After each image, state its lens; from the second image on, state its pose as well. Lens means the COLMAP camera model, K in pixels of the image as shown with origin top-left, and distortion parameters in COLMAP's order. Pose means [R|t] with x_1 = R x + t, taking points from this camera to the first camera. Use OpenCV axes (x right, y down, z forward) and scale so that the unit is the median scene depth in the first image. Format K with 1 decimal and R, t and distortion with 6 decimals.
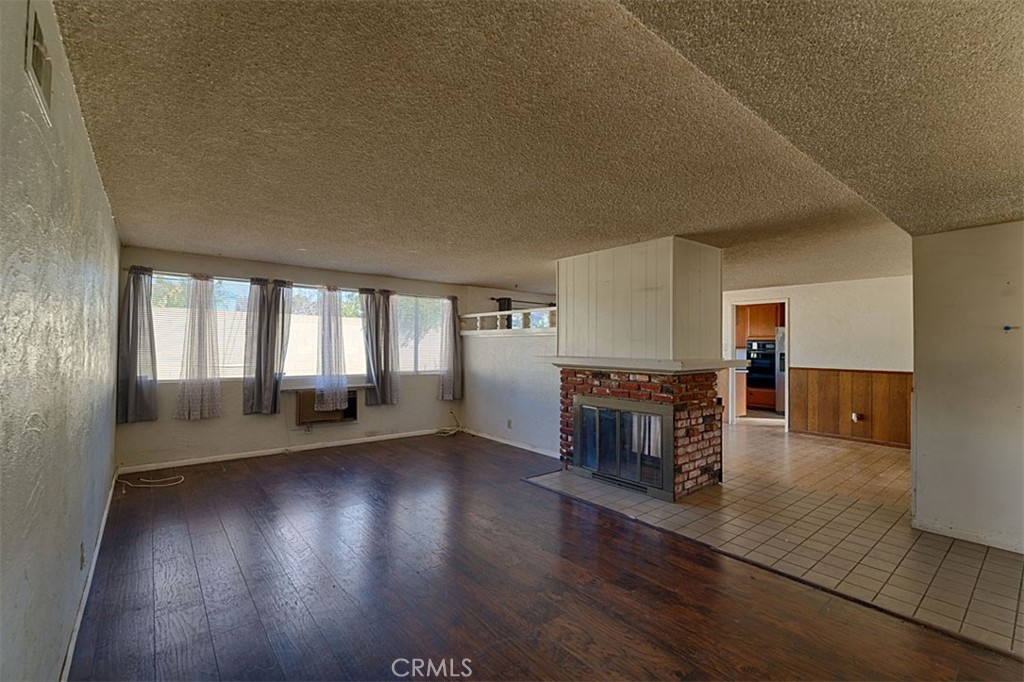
lens RADIAL K [[445.6, 0, 516.8], [0, 445.6, 346.1], [0, 0, 1]] dist [0.001357, -0.001302]
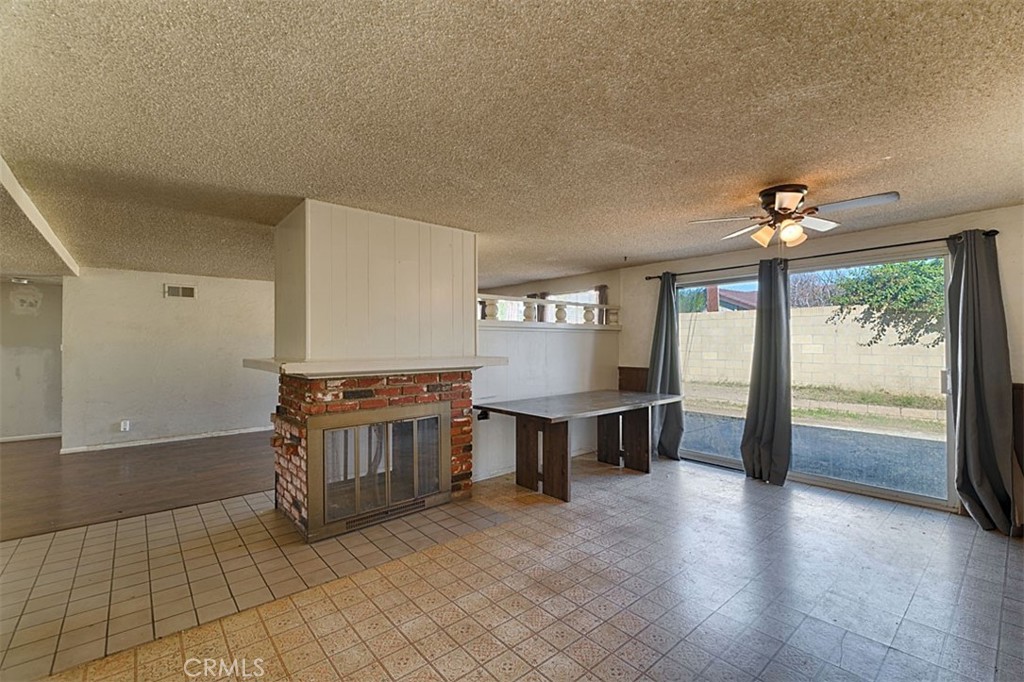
lens RADIAL K [[445.6, 0, 516.6], [0, 445.6, 340.9], [0, 0, 1]] dist [0.001357, -0.001302]
pose [[0.031538, -0.014630, -0.999395, 1.033700], [0.007344, 0.999869, -0.014405, 0.009379], [0.999476, -0.006886, 0.031641, 1.180030]]
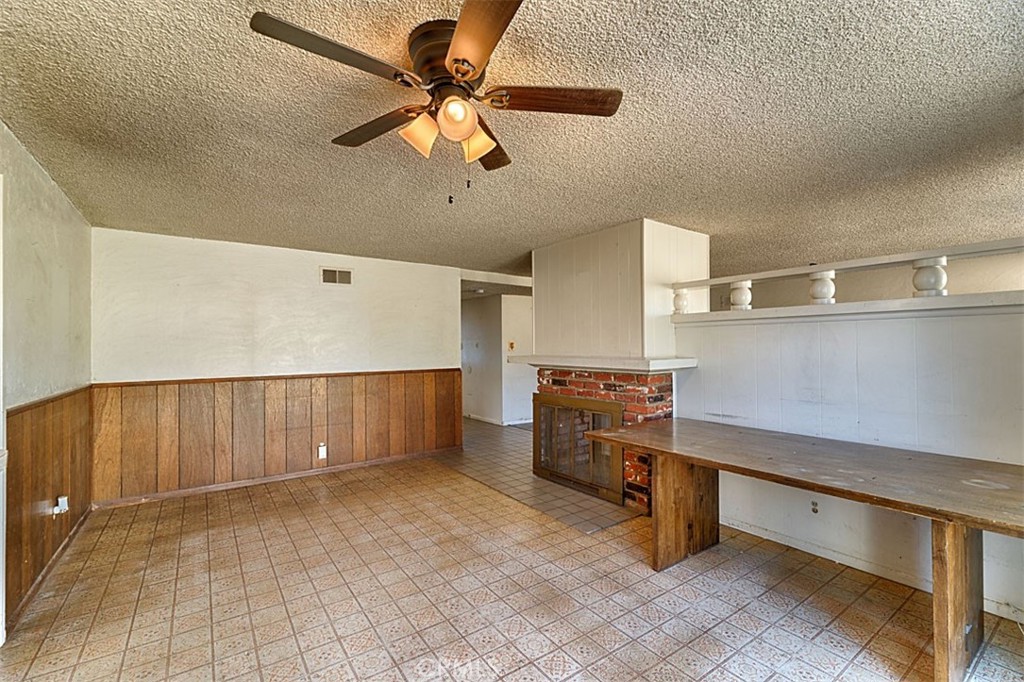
lens RADIAL K [[445.6, 0, 512.9], [0, 445.6, 344.3], [0, 0, 1]] dist [0.001357, -0.001302]
pose [[-0.997378, -0.002616, 0.072321, 0.393171], [-0.003016, 0.999981, -0.005434, 0.007590], [-0.072306, -0.005638, -0.997367, 1.846132]]
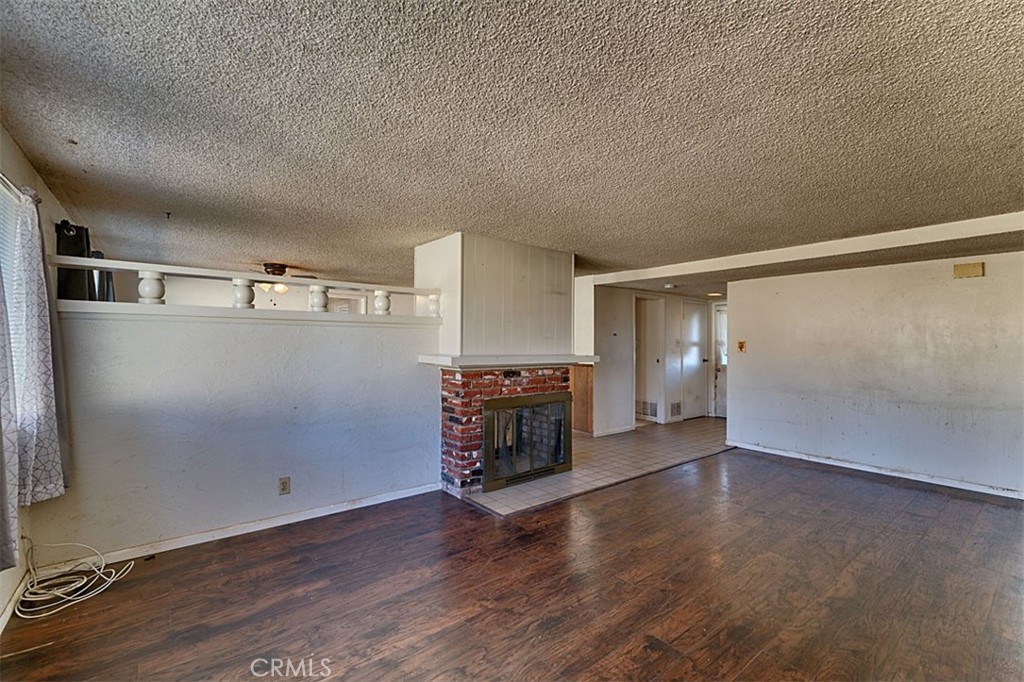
lens RADIAL K [[445.6, 0, 518.1], [0, 445.6, 344.8], [0, 0, 1]] dist [0.001357, -0.001302]
pose [[0.012033, -0.011245, 0.999864, -0.694778], [-0.009468, 0.999891, 0.011360, -0.006200], [-0.999883, -0.009604, 0.011925, 0.896578]]
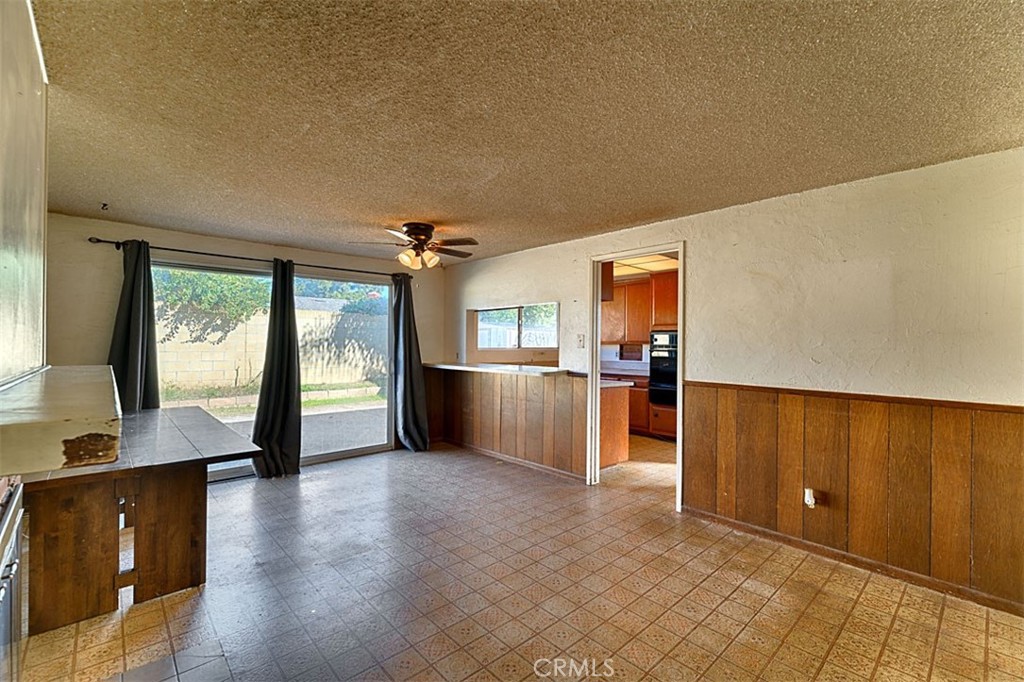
lens RADIAL K [[445.6, 0, 515.4], [0, 445.6, 346.5], [0, 0, 1]] dist [0.001357, -0.001302]
pose [[0.998013, -0.003912, 0.062891, 0.580662], [0.002832, 0.999847, 0.017256, 0.000436], [-0.062949, -0.017043, 0.997871, 0.766388]]
